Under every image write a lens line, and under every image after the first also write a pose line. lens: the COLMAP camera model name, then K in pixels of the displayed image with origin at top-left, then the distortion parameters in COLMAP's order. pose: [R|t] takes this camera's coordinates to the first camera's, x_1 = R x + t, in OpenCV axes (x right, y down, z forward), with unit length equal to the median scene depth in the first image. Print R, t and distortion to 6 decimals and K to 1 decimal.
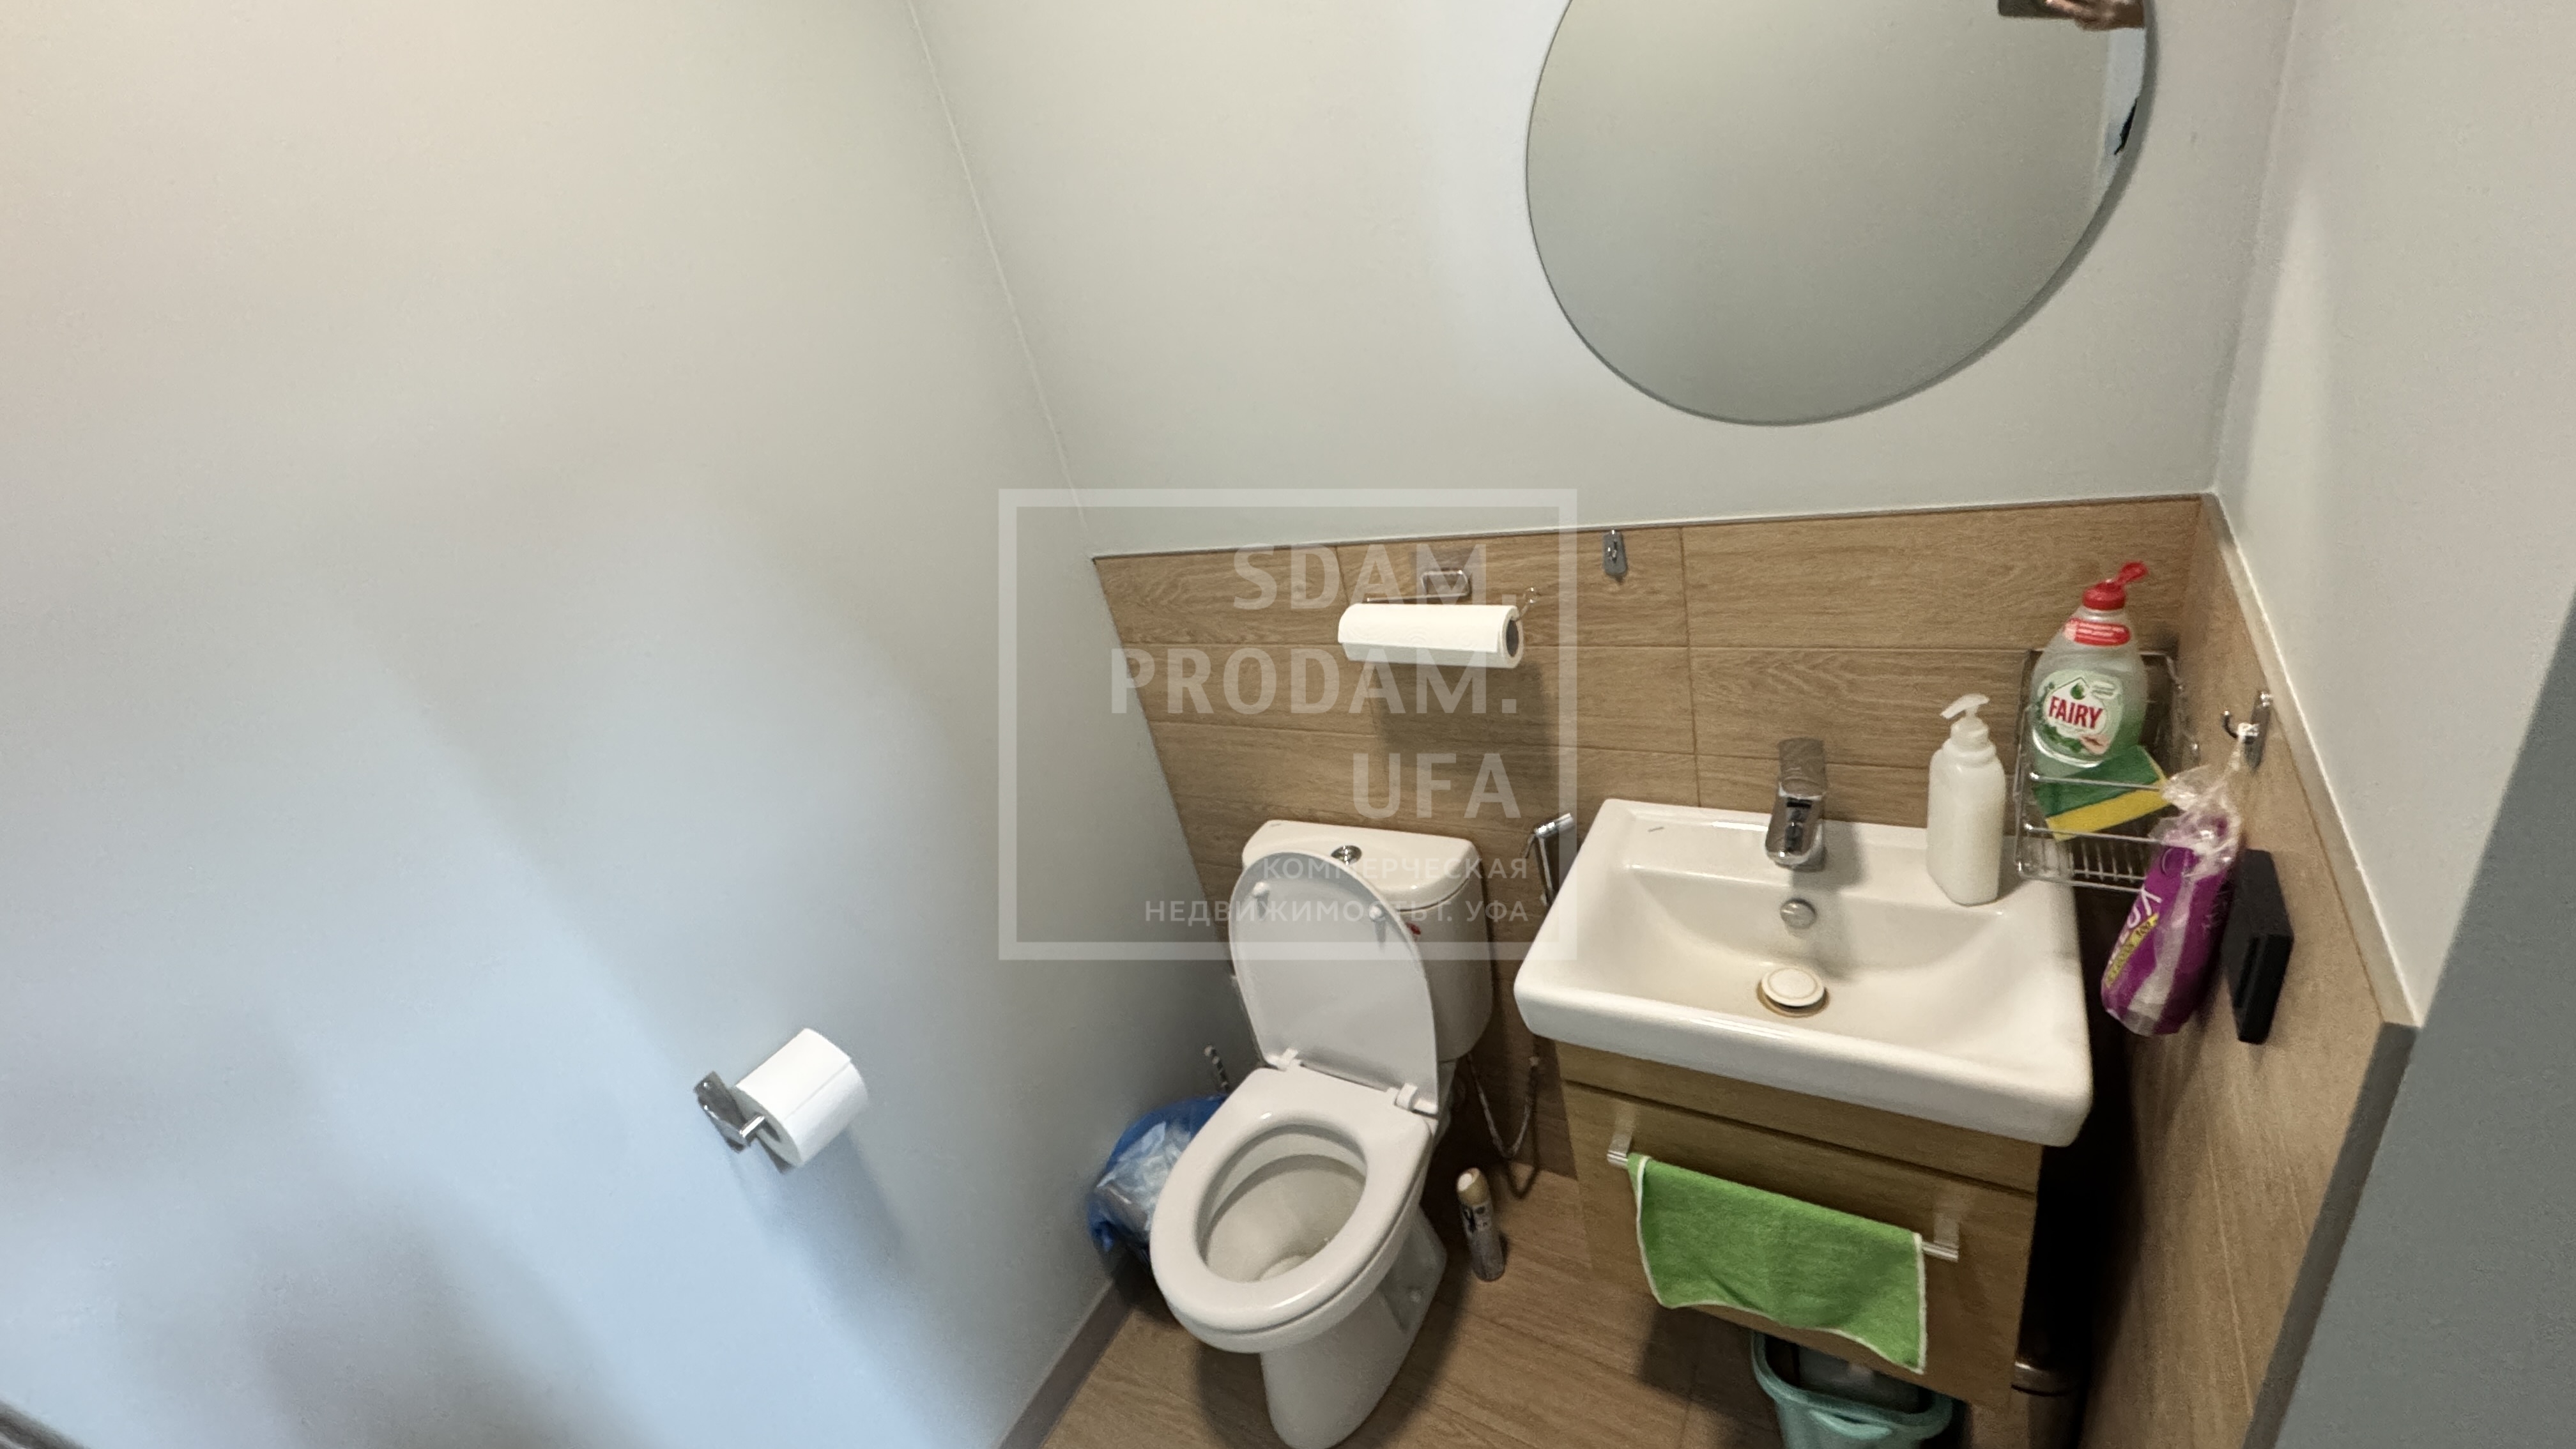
lens RADIAL K [[1010.3, 0, 1288.0], [0, 1010.3, 724.5], [0, 0, 1]] dist [-0.003836, -0.000010]
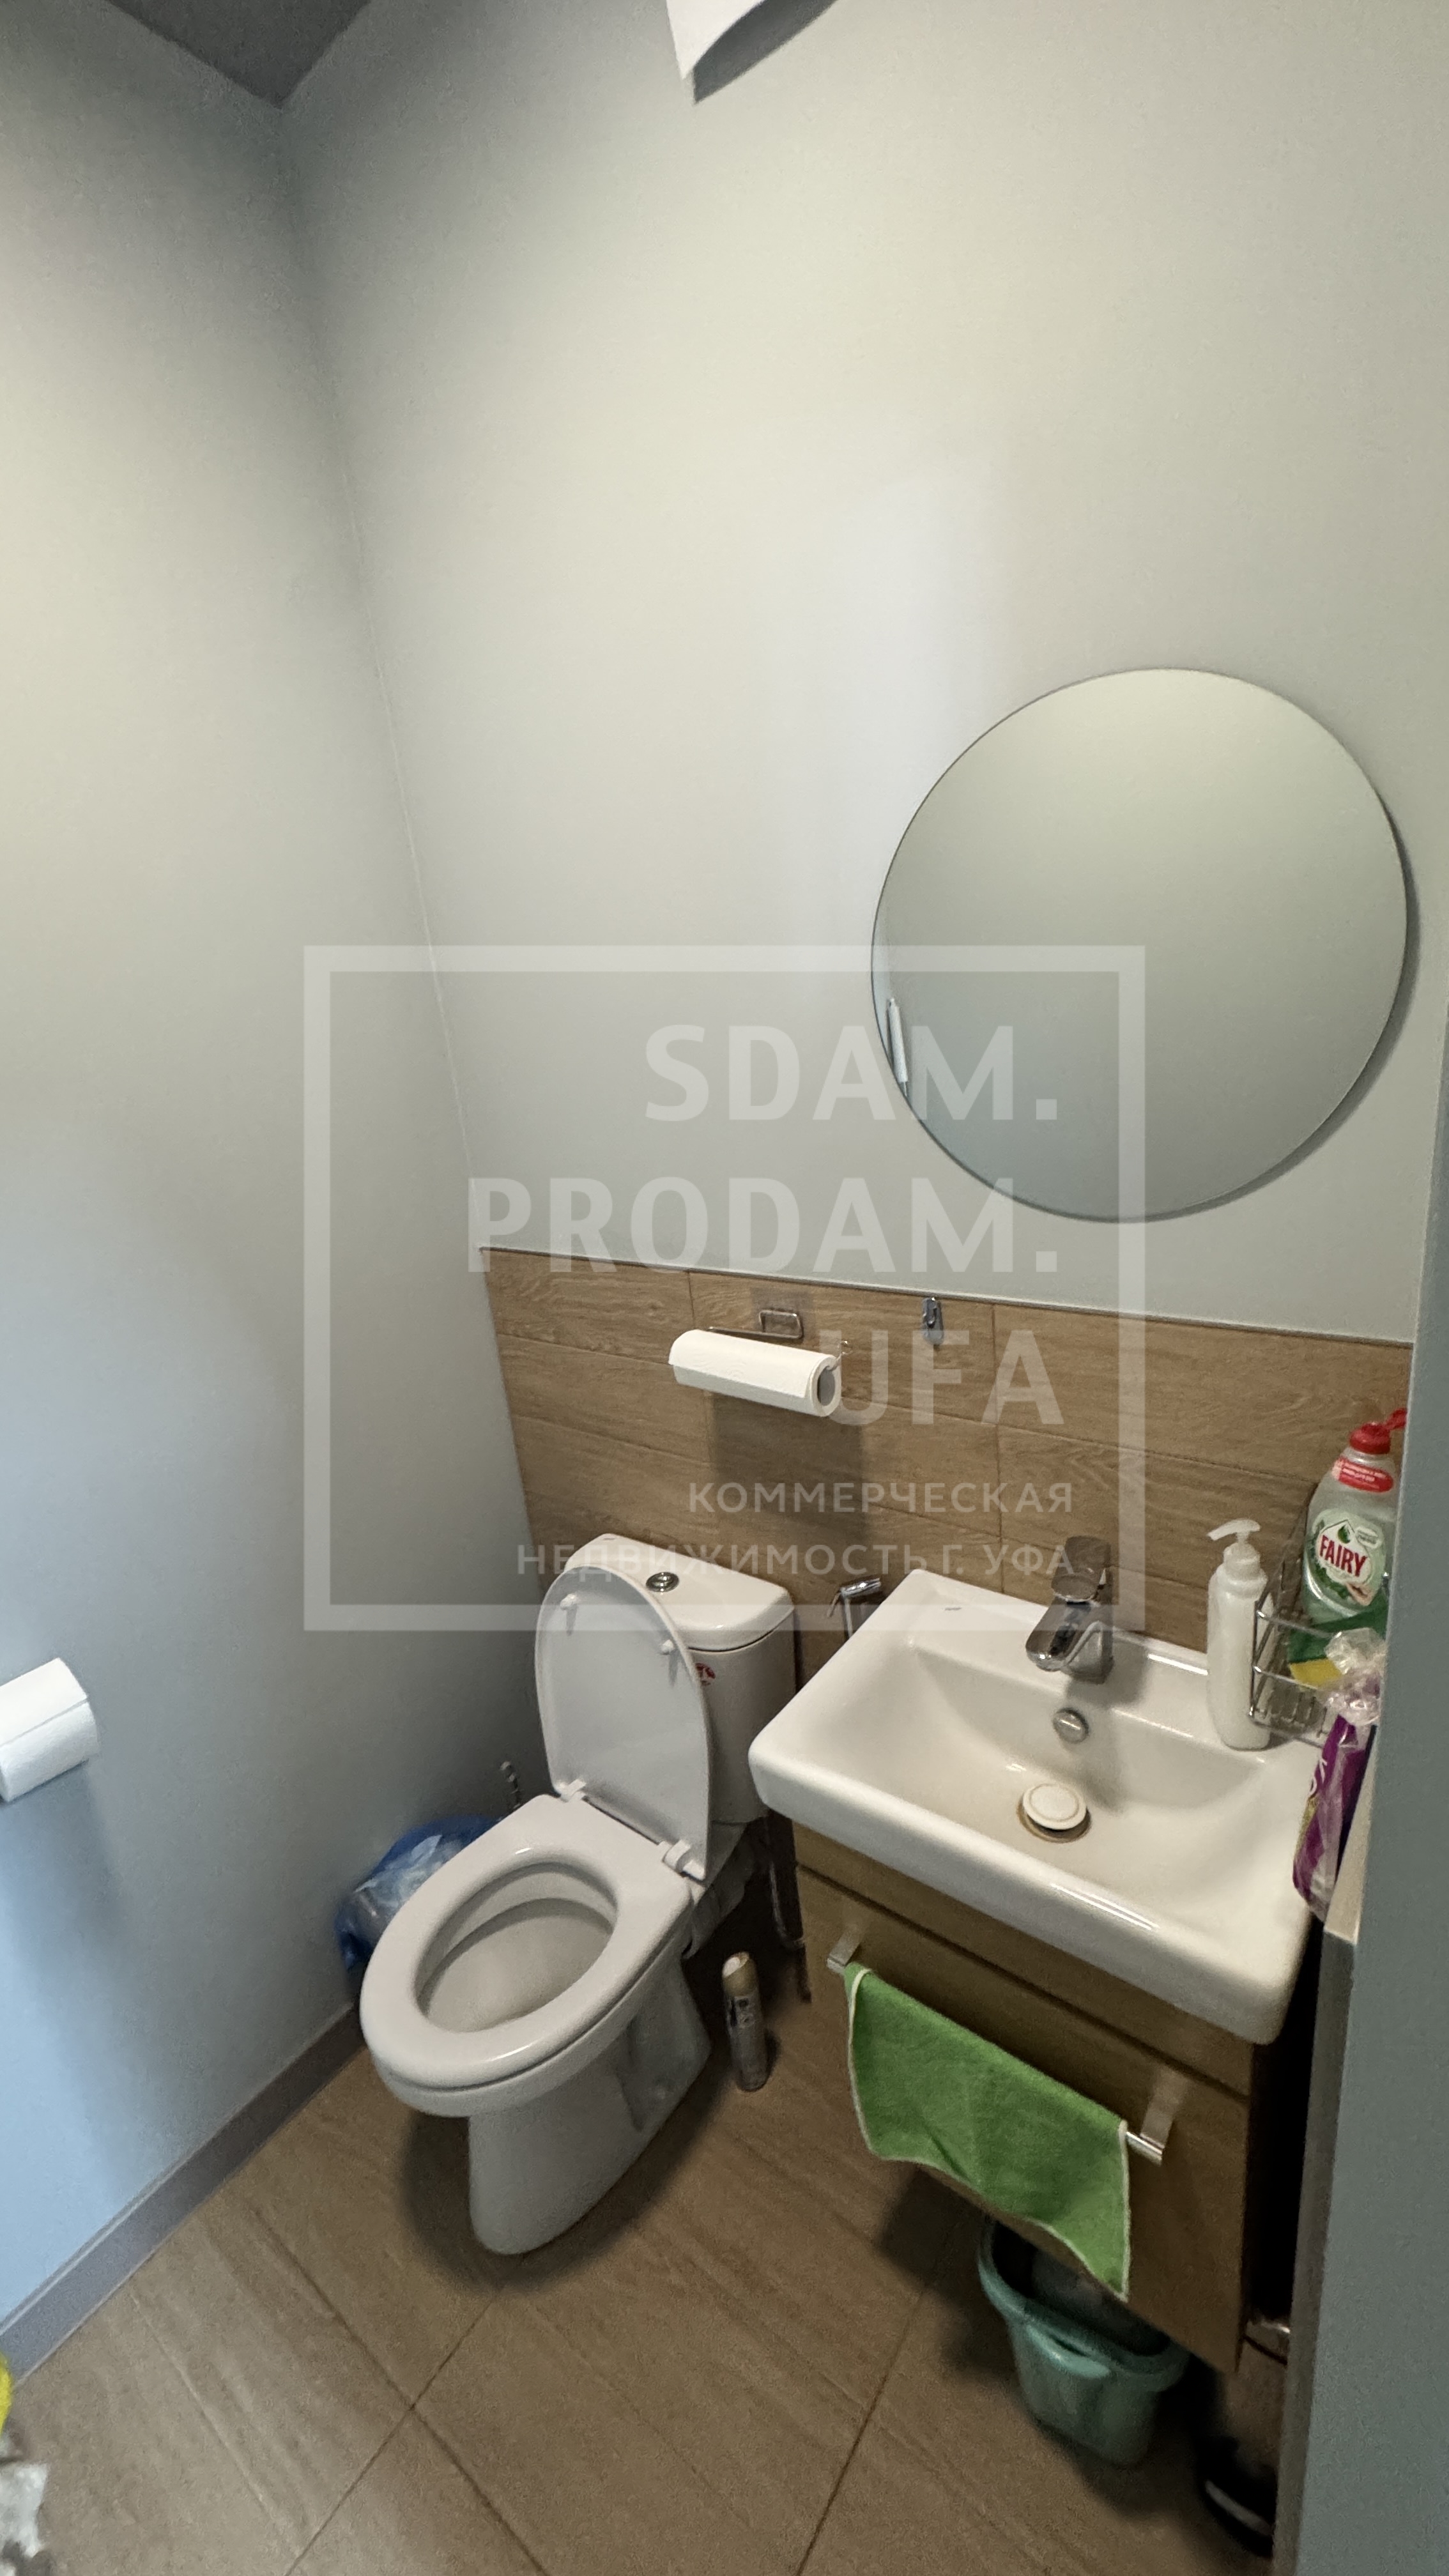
lens RADIAL K [[1010.3, 0, 723.5], [0, 1010.3, 1284.8], [0, 0, 1]] dist [-0.003836, -0.000010]
pose [[0.984866, 0.156130, -0.075253, 0.193387], [-0.166016, 0.974518, -0.150845, -0.017276], [0.049784, 0.161055, 0.985689, -0.009382]]
